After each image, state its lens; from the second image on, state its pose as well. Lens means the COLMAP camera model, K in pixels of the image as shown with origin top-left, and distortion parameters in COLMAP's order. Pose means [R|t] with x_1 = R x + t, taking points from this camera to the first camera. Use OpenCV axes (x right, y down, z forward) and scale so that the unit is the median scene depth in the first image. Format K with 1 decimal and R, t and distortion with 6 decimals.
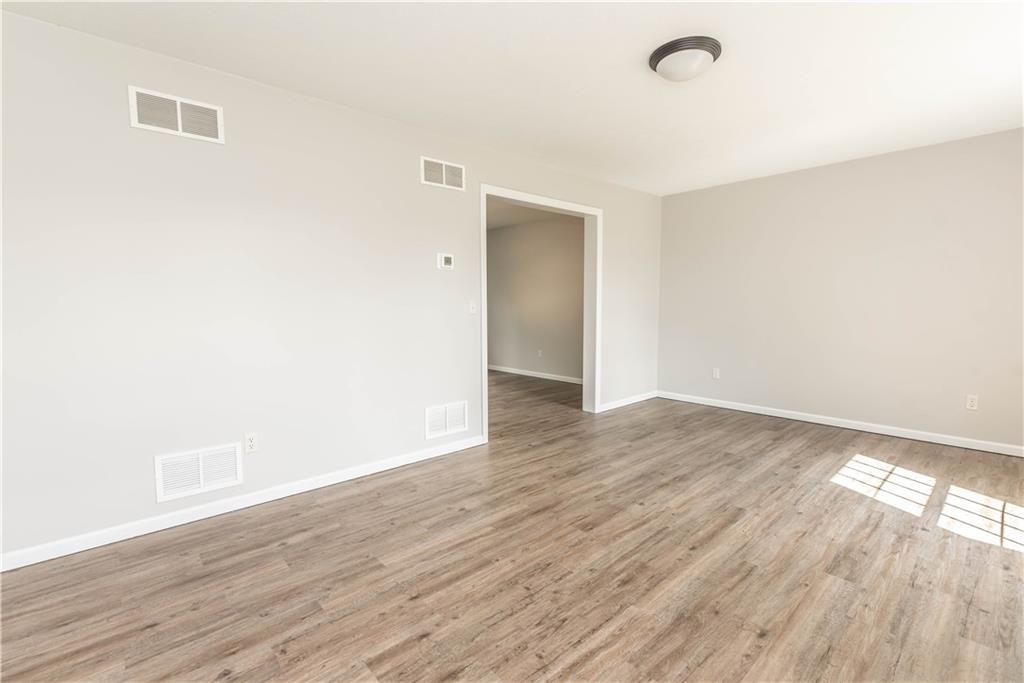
lens RADIAL K [[465.0, 0, 498.5], [0, 465.0, 342.4], [0, 0, 1]] dist [0.000475, -0.002383]
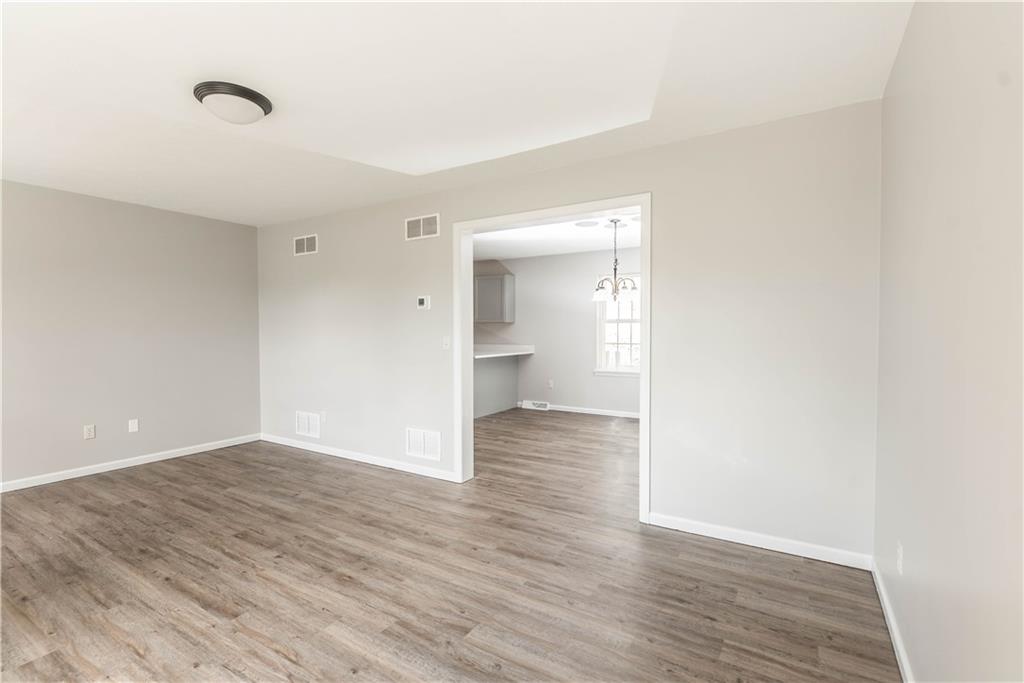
lens RADIAL K [[465.0, 0, 503.7], [0, 465.0, 336.3], [0, 0, 1]] dist [0.000475, -0.002383]
pose [[0.283295, 0.016999, -0.958882, 1.396894], [-0.083952, 0.996444, -0.007138, -0.135959], [0.955351, 0.082522, 0.283715, 1.186006]]
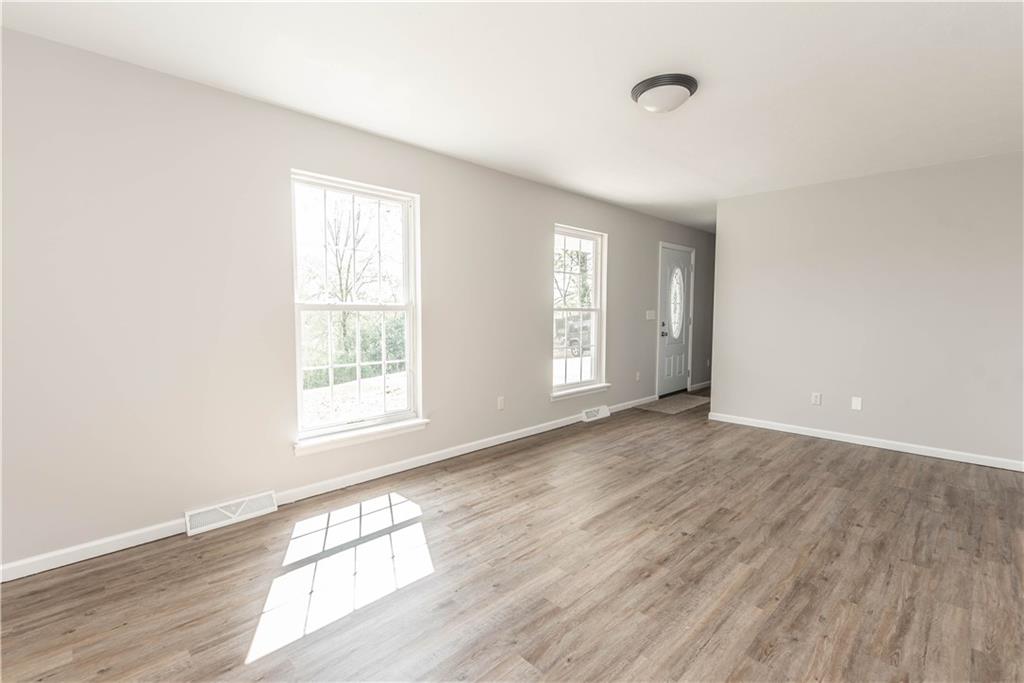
lens RADIAL K [[465.0, 0, 512.4], [0, 465.0, 341.9], [0, 0, 1]] dist [0.000475, -0.002383]
pose [[-0.997498, 0.006047, -0.070438, 0.748405], [-0.005396, 0.986917, 0.161139, -0.188401], [0.070490, 0.161116, -0.984415, 1.916584]]
